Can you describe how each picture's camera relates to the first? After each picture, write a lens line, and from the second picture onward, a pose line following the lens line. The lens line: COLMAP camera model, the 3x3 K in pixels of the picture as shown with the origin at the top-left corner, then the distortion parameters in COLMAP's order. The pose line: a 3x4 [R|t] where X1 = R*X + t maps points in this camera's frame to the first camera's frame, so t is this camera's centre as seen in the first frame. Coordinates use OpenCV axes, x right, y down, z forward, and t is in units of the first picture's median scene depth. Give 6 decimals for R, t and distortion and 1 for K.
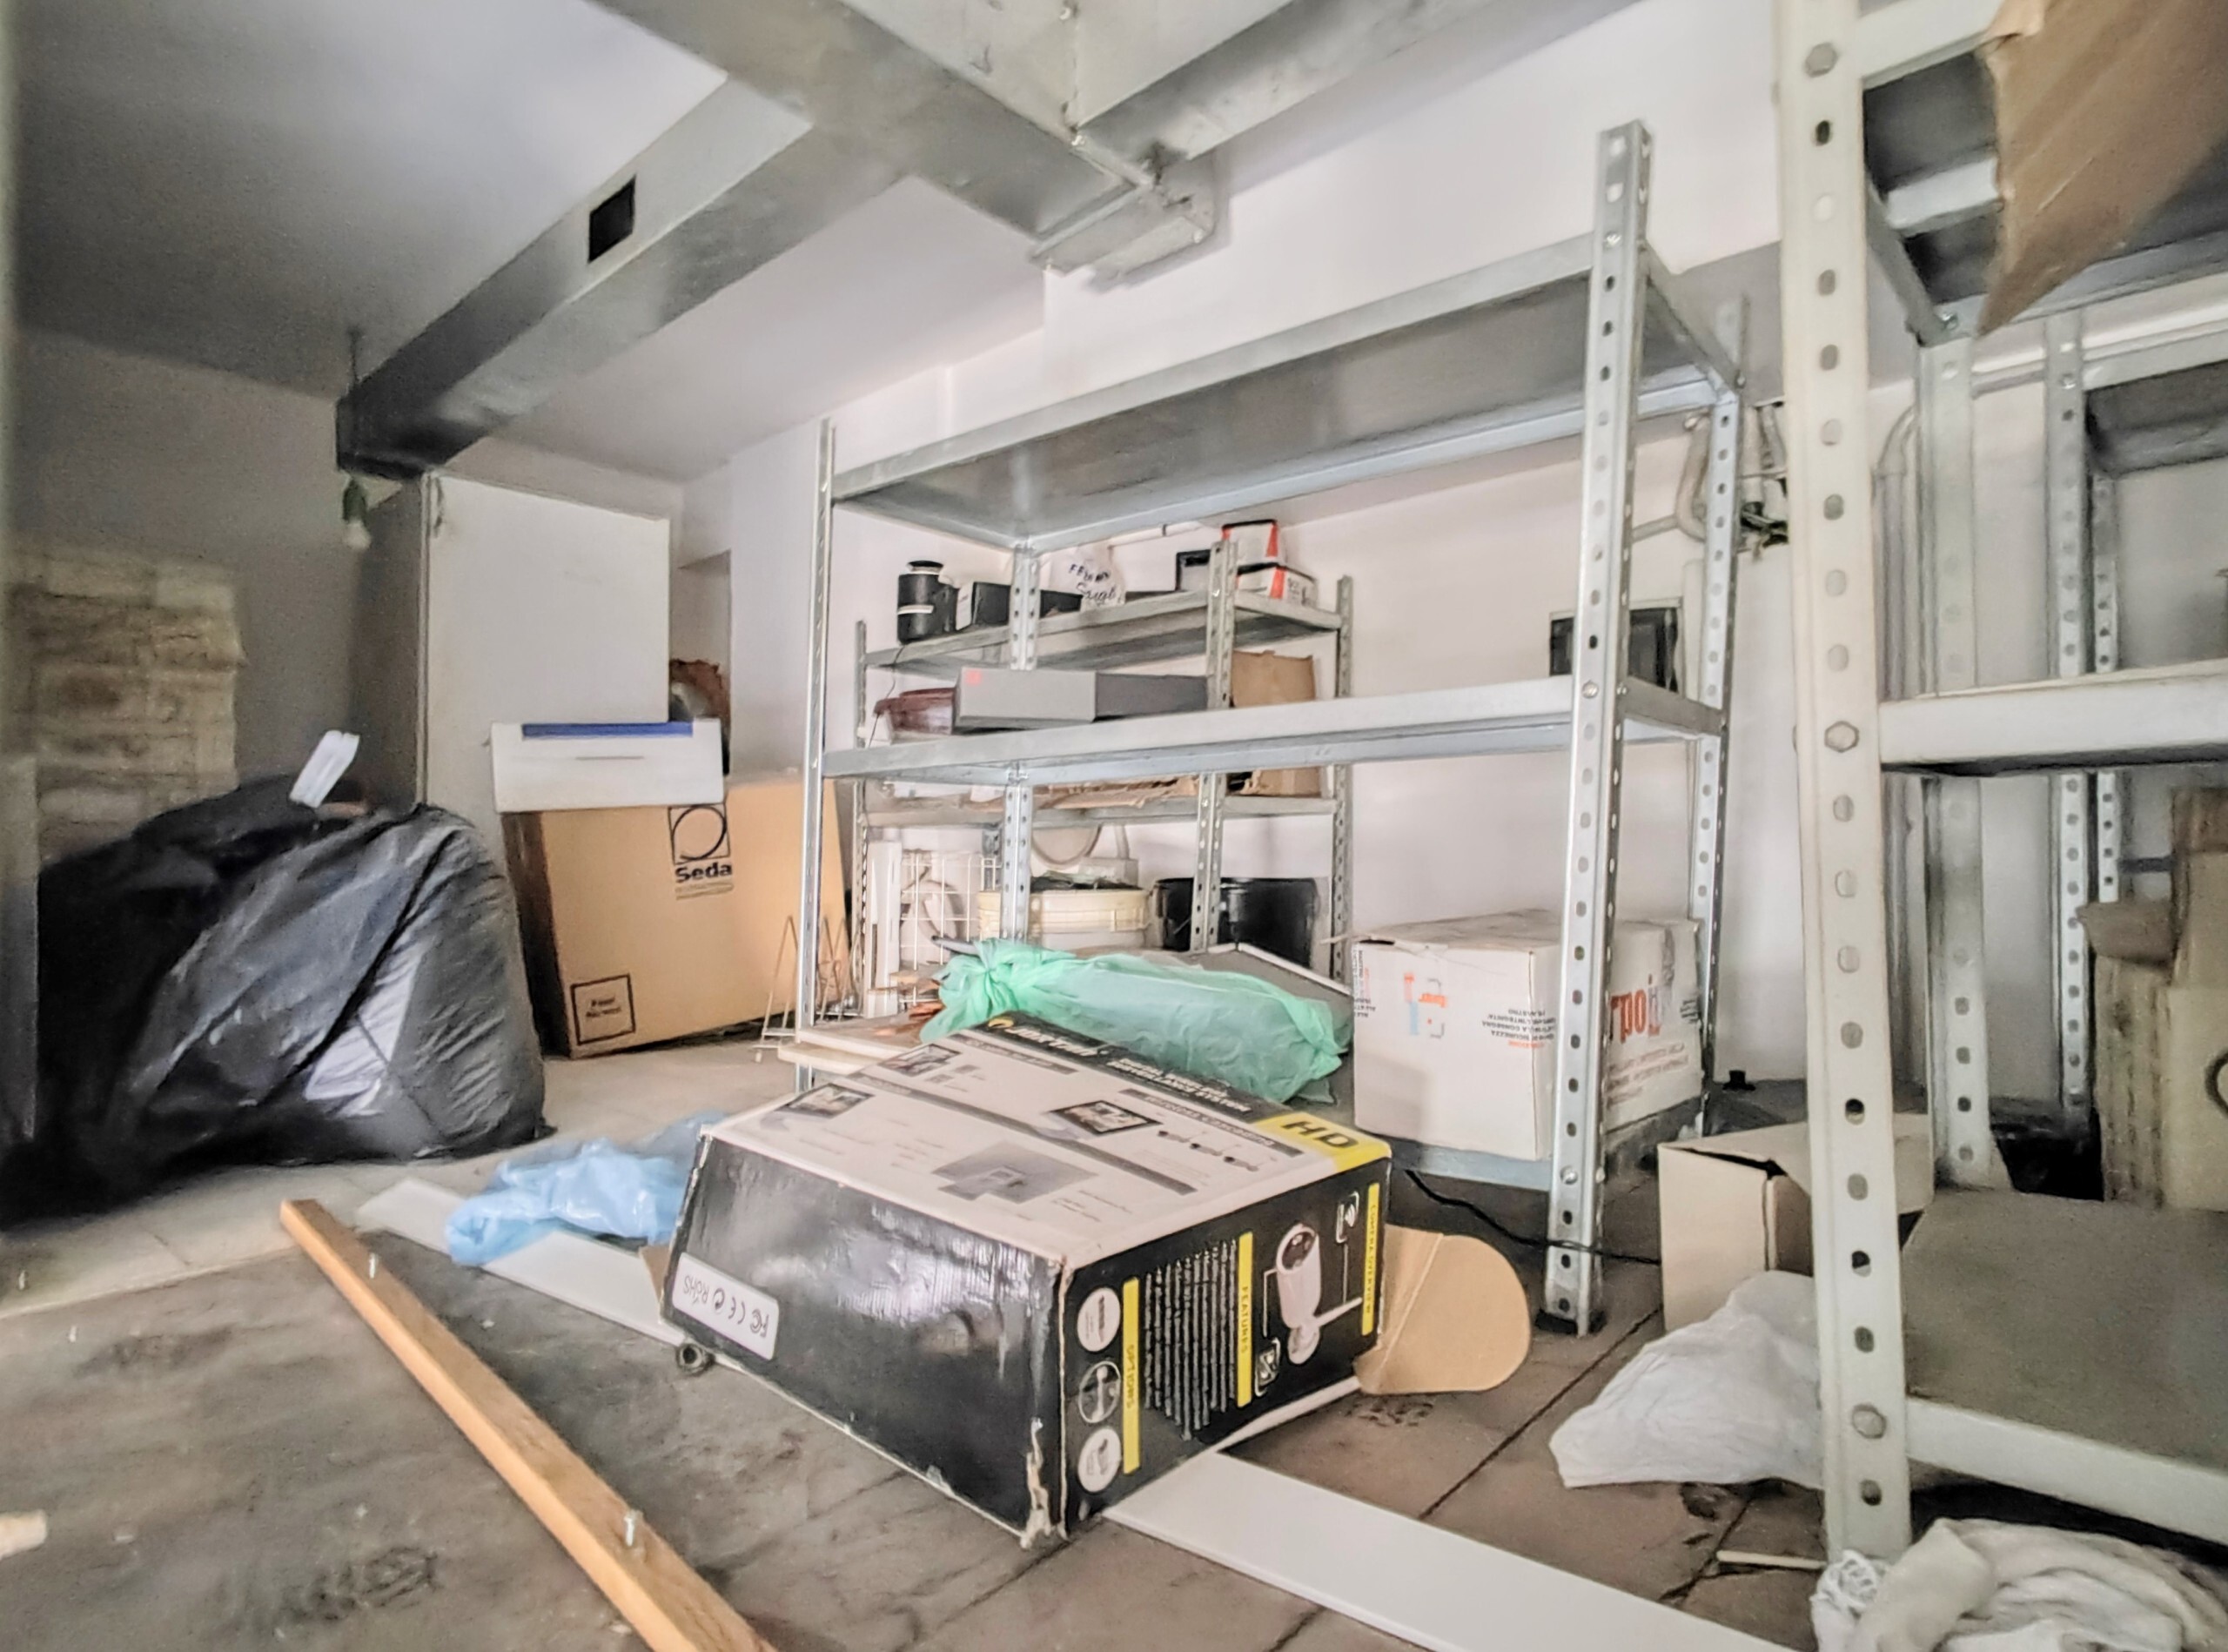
lens RADIAL K [[1177.2, 0, 1043.2], [0, 1177.2, 842.5], [0, 0, 1]] dist [-0.010775, 0.008543]
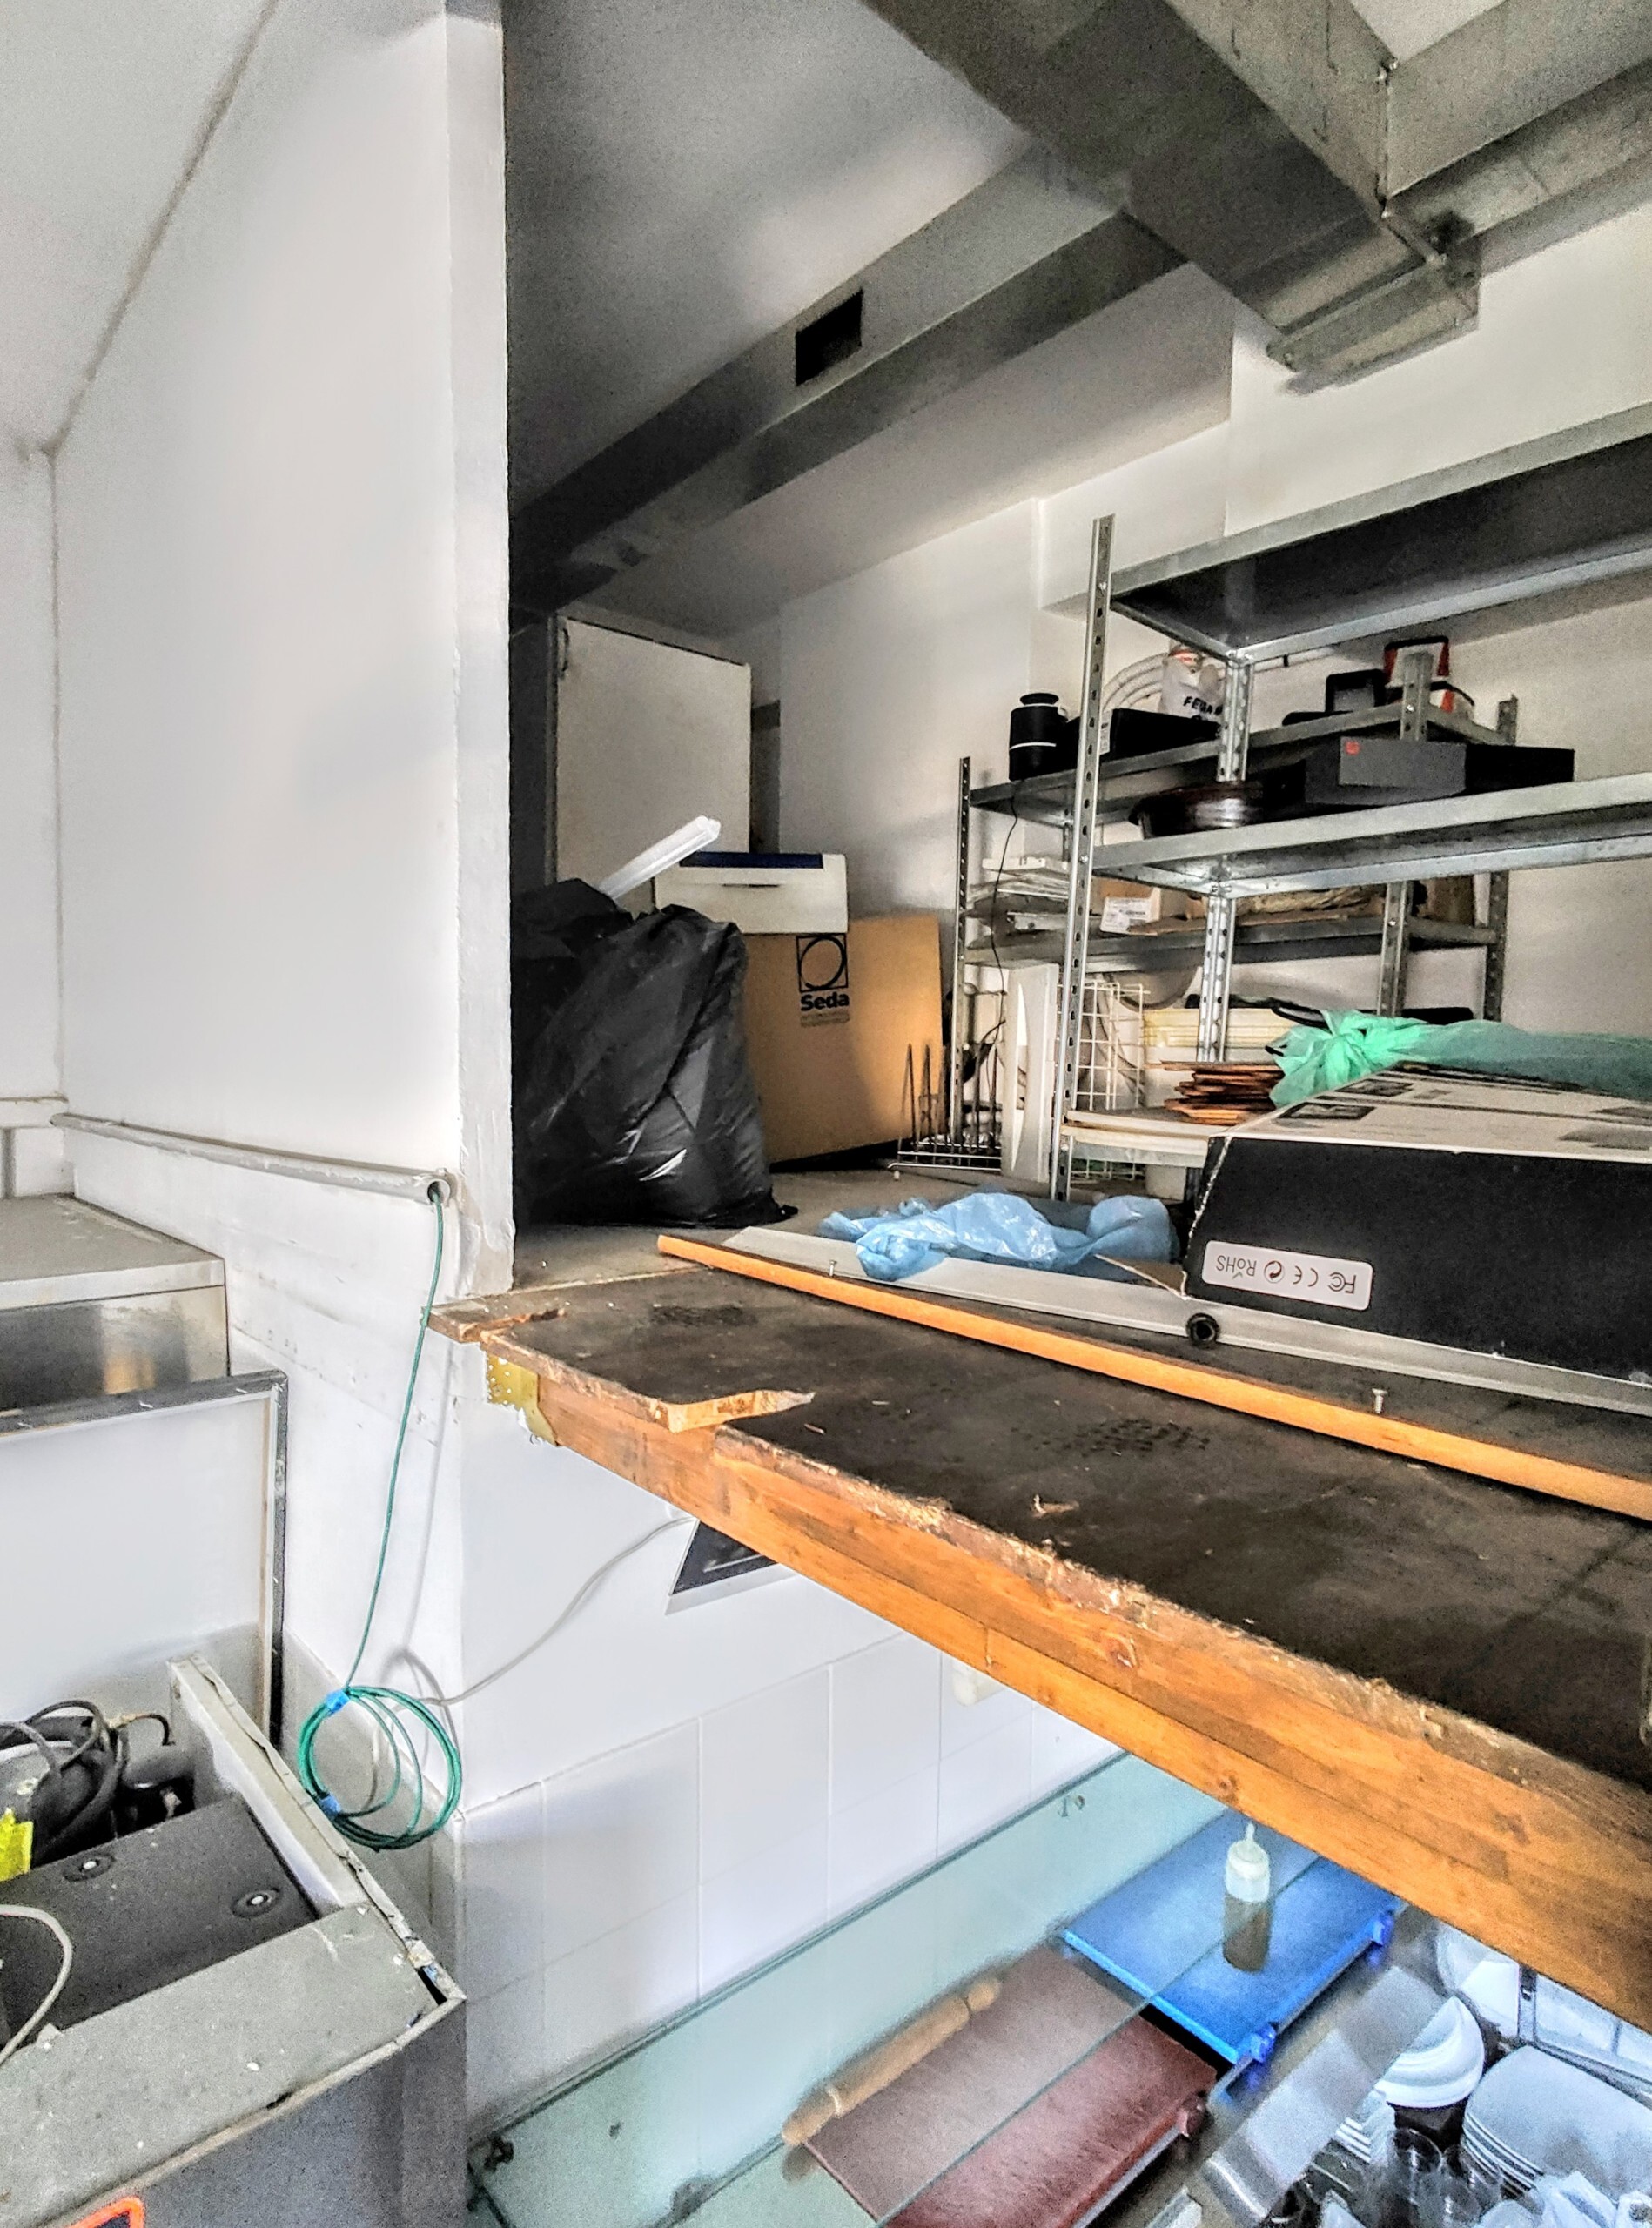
lens RADIAL K [[1177.2, 0, 828.8], [0, 1177.2, 1110.1], [0, 0, 1]] dist [-0.010775, 0.008543]
pose [[0.992957, 0.024252, -0.115962, -0.190936], [-0.015961, 0.997284, 0.071897, 0.054544], [0.117391, -0.069539, 0.990648, -0.048737]]
